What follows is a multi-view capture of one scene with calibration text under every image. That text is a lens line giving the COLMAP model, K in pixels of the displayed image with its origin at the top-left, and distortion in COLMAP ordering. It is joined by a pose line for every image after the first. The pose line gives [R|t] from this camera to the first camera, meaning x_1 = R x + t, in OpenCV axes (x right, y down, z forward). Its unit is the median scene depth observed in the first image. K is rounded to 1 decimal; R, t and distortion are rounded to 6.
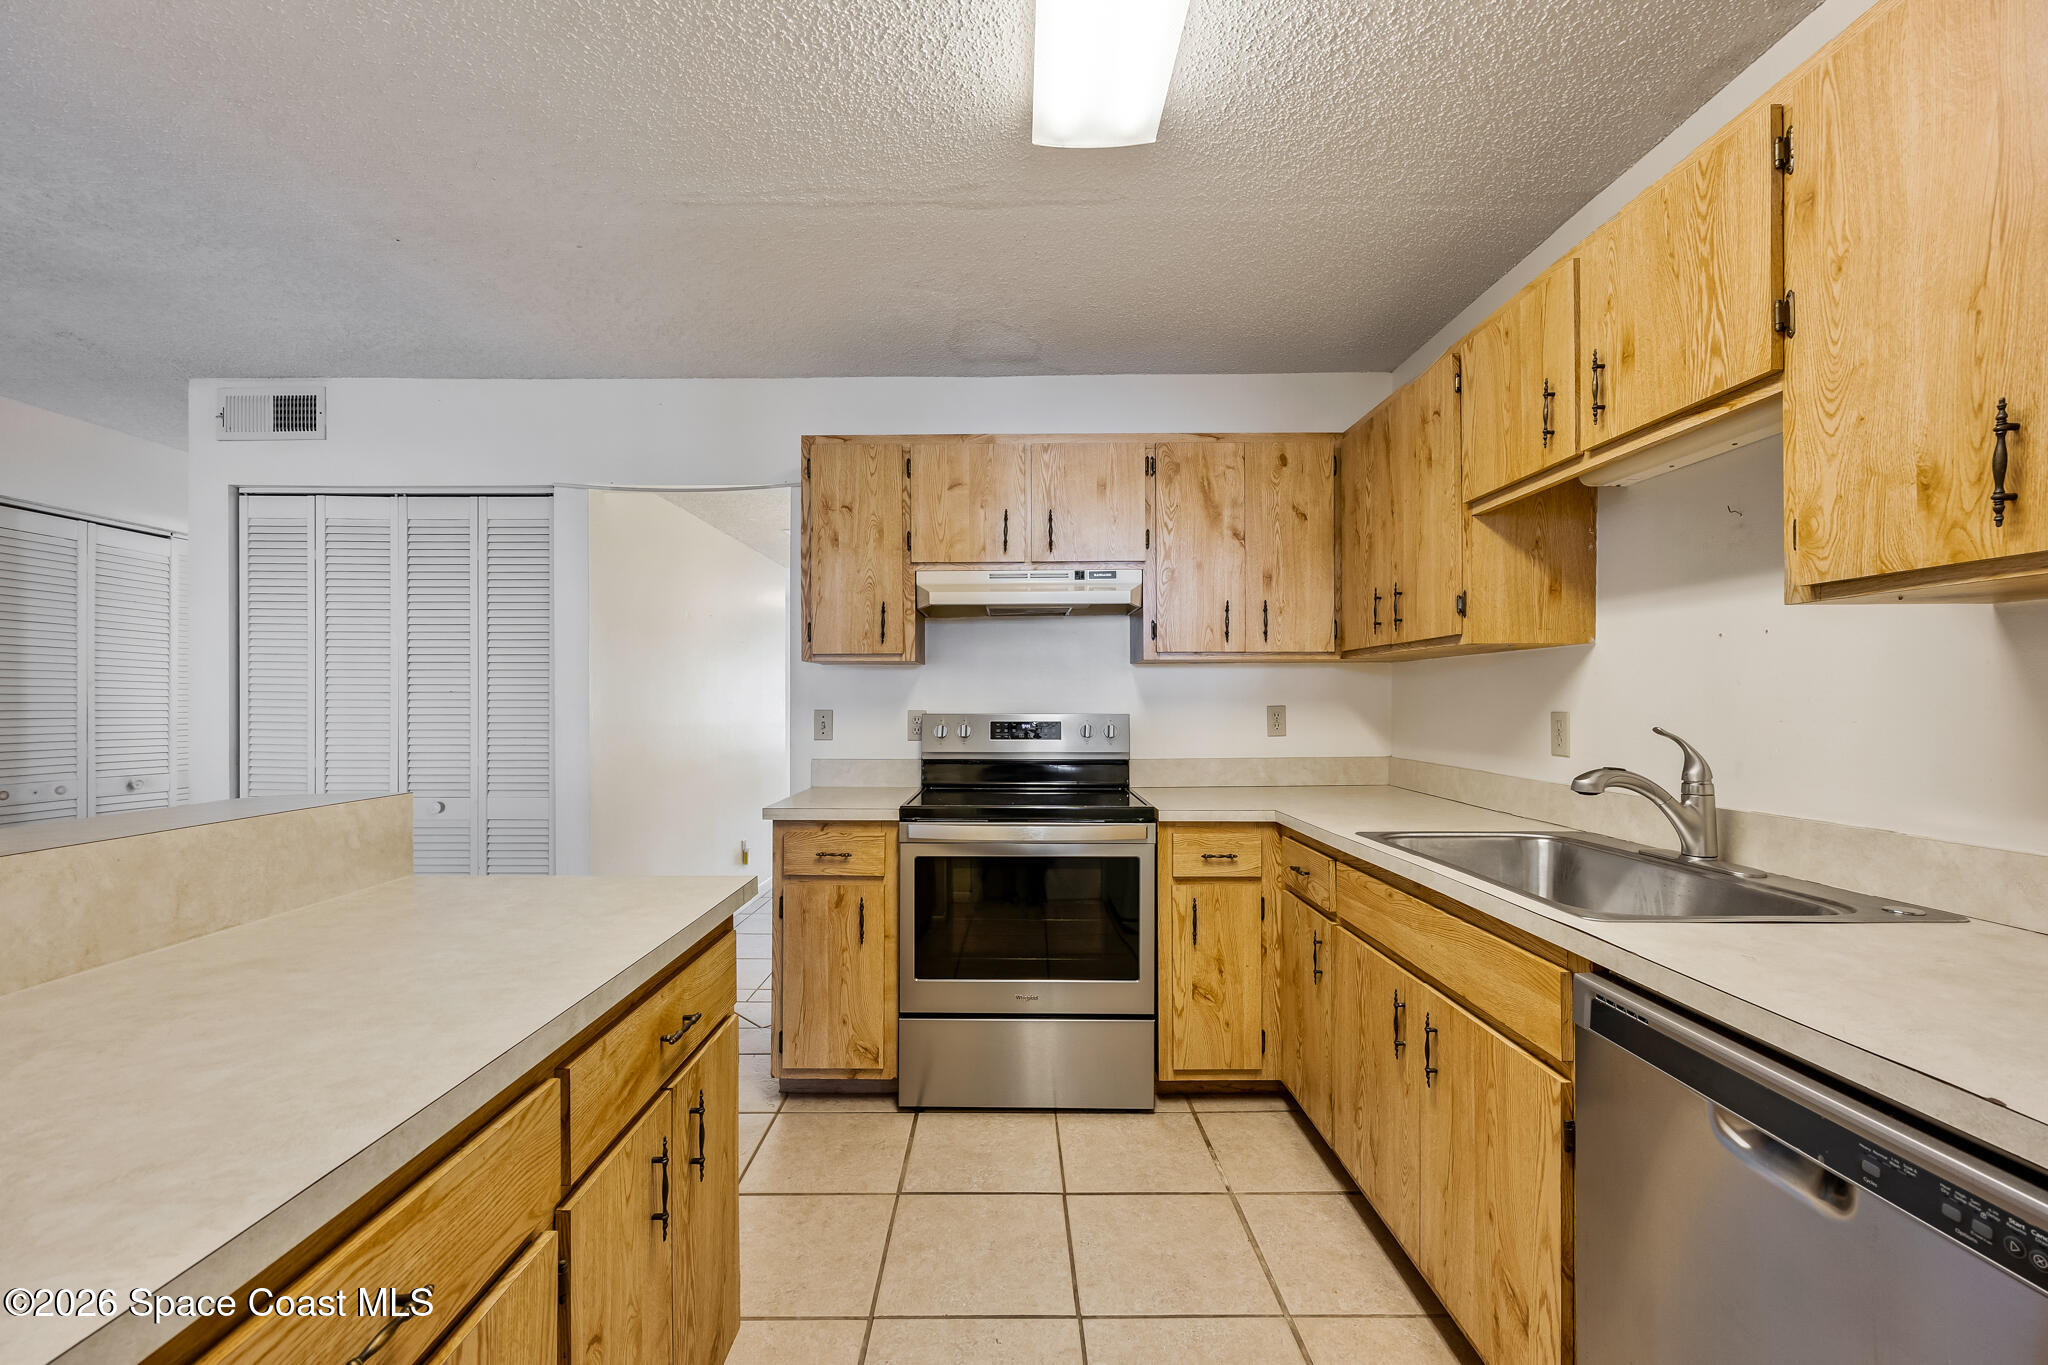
lens RADIAL K [[816.5, 0, 985.2], [0, 816.5, 692.6], [0, 0, 1]] dist [-0.002688, 0.000134]
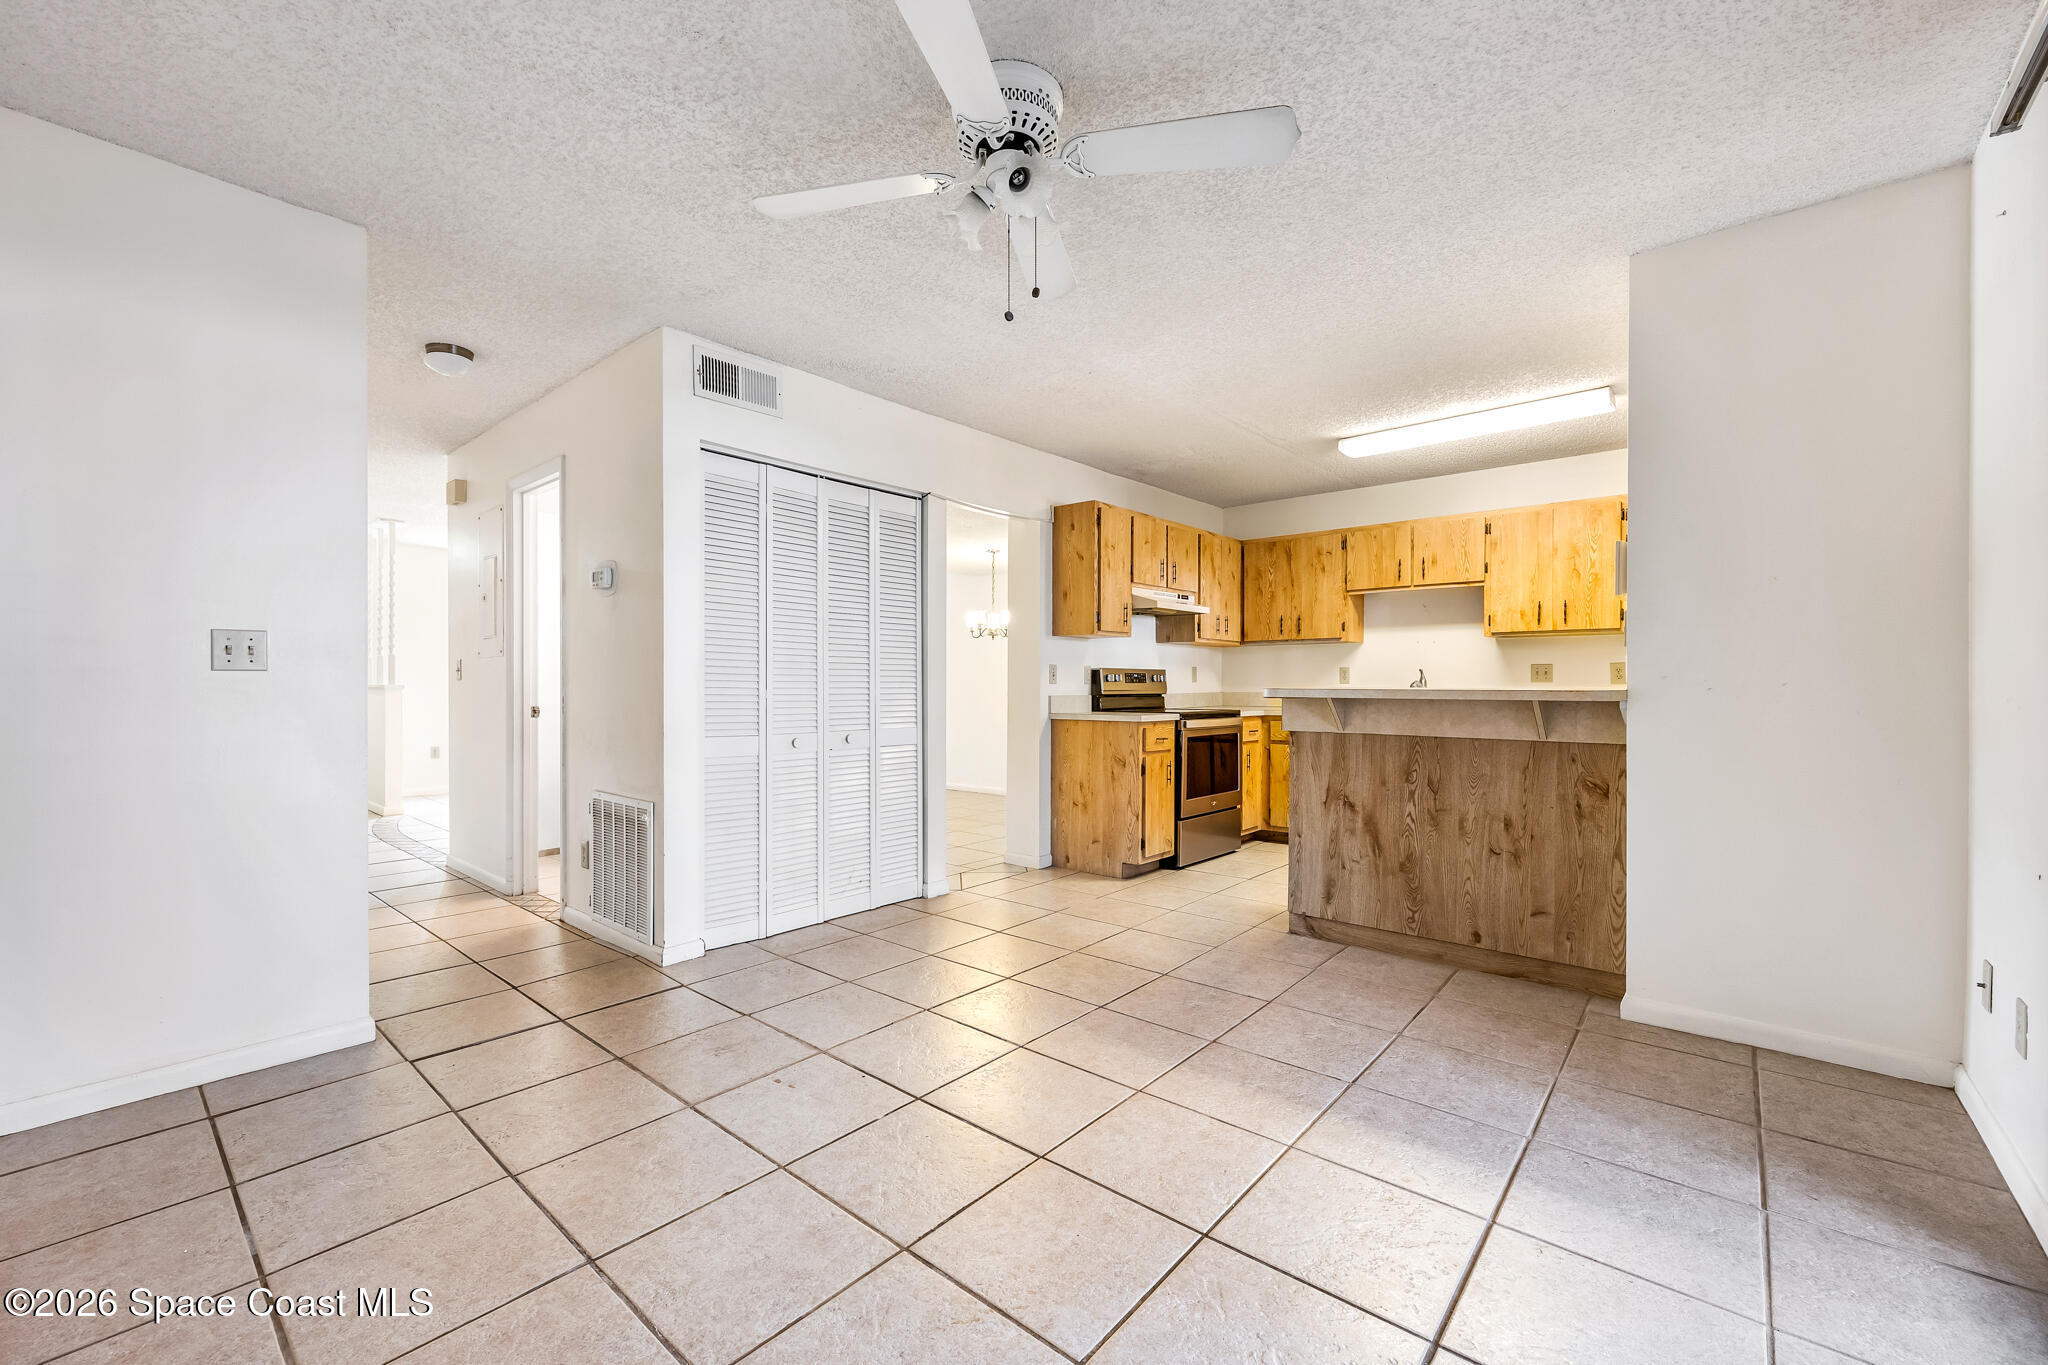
lens RADIAL K [[816.5, 0, 1007.7], [0, 816.5, 676.6], [0, 0, 1]] dist [-0.002688, 0.000134]
pose [[0.673089, 0.009744, 0.739498, -1.807100], [-0.008656, 0.999949, -0.005296, 0.067555], [-0.739511, -0.002836, 0.673138, -0.003386]]
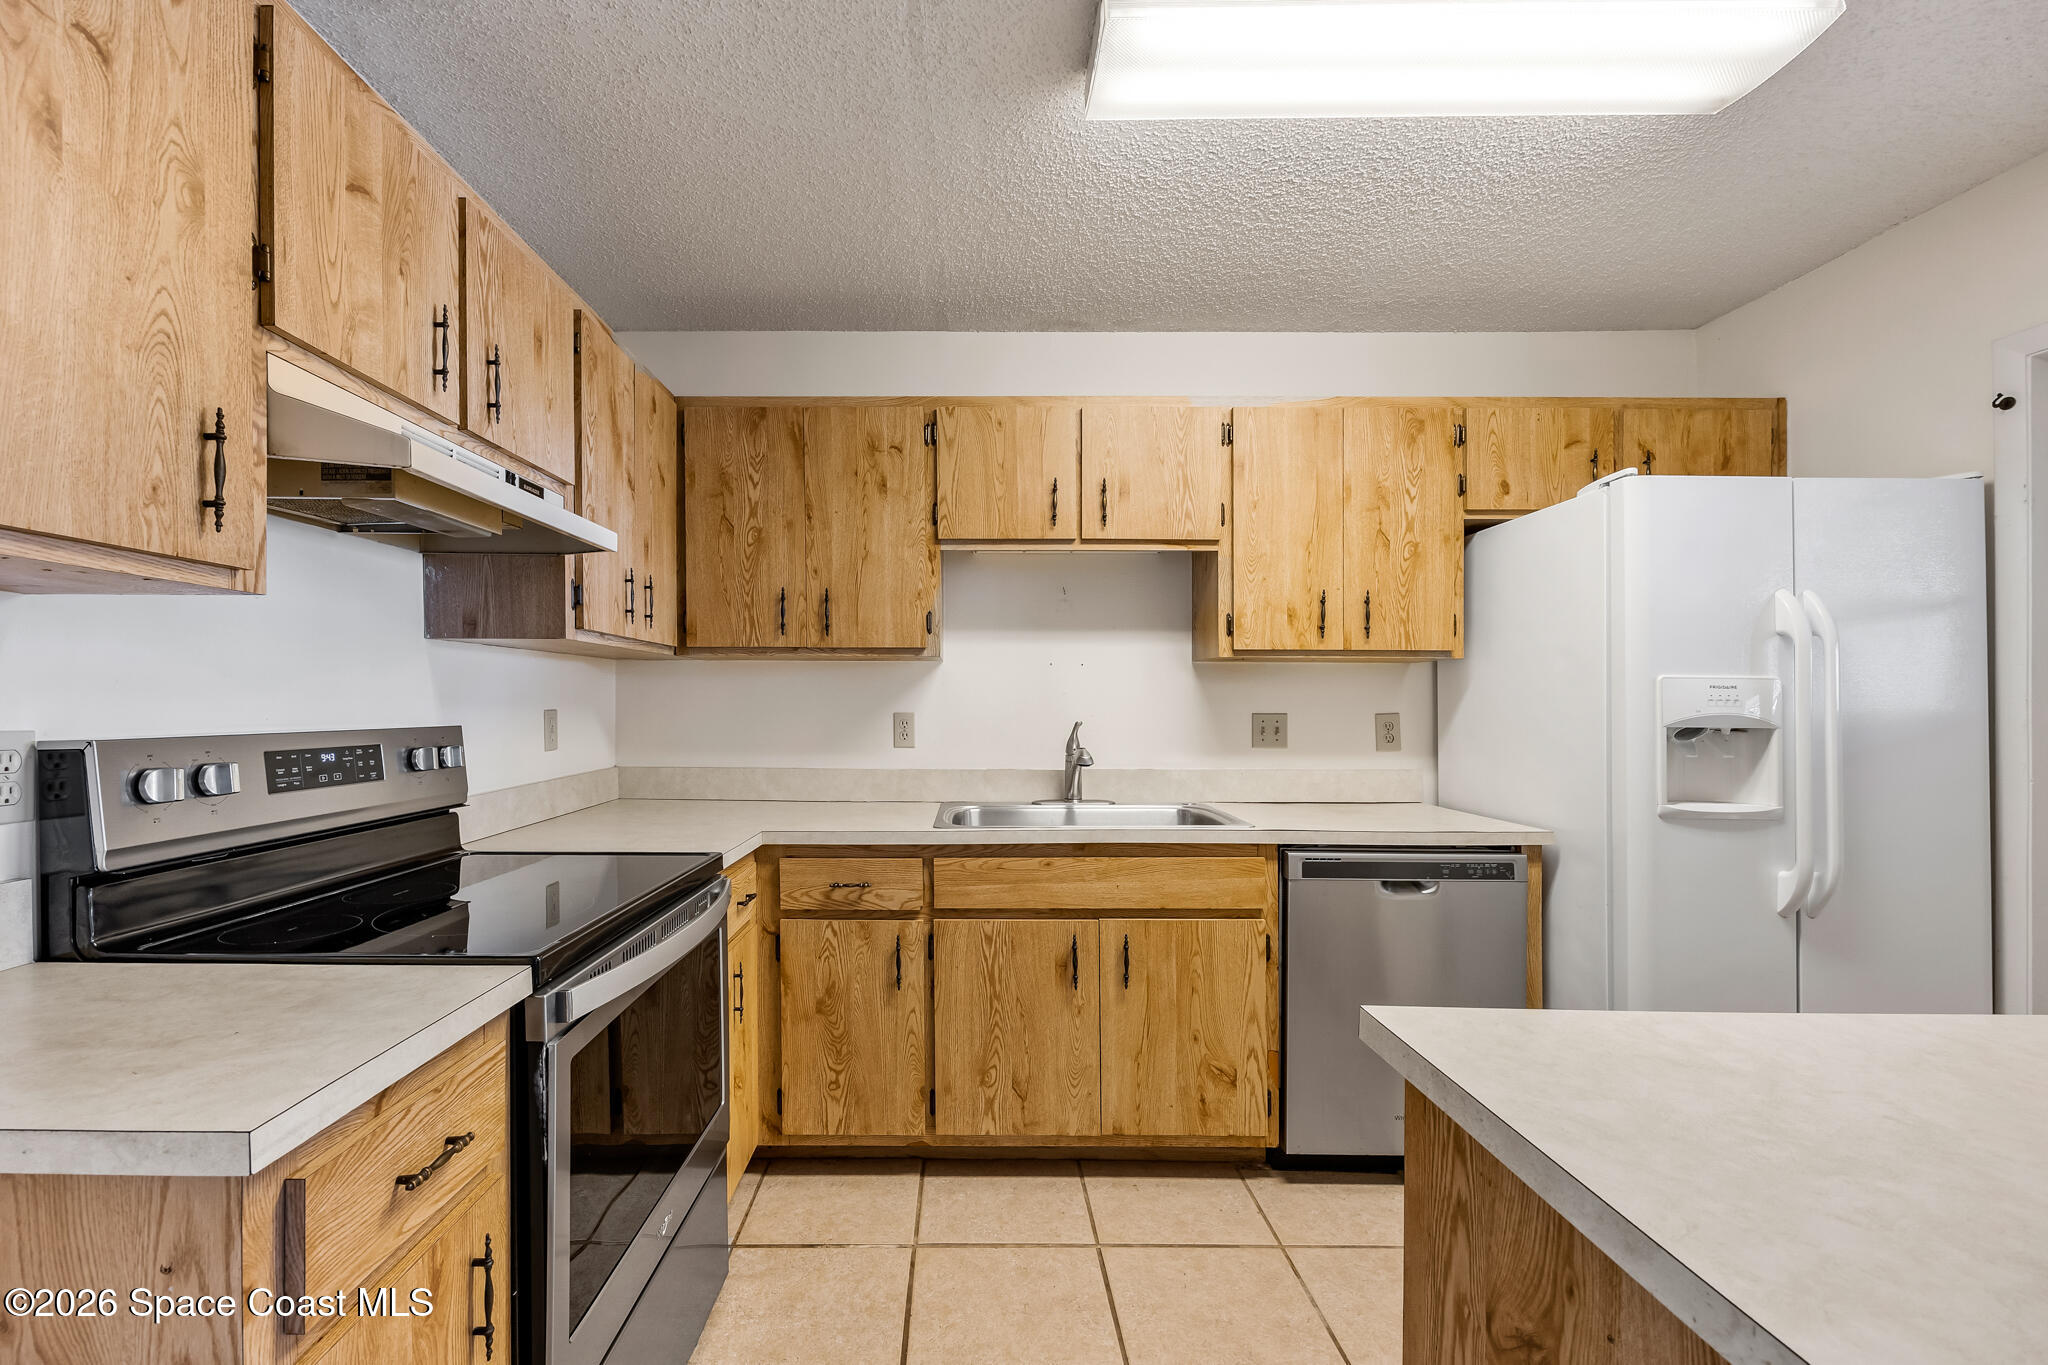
lens RADIAL K [[835.8, 0, 968.9], [0, 835.8, 725.6], [0, 0, 1]] dist [-0.008709, 0.000238]
pose [[0.009422, -0.024342, 0.999659, -0.525578], [-0.011882, 0.999630, 0.024453, 0.008231], [-0.999885, -0.012109, 0.009129, 0.768951]]
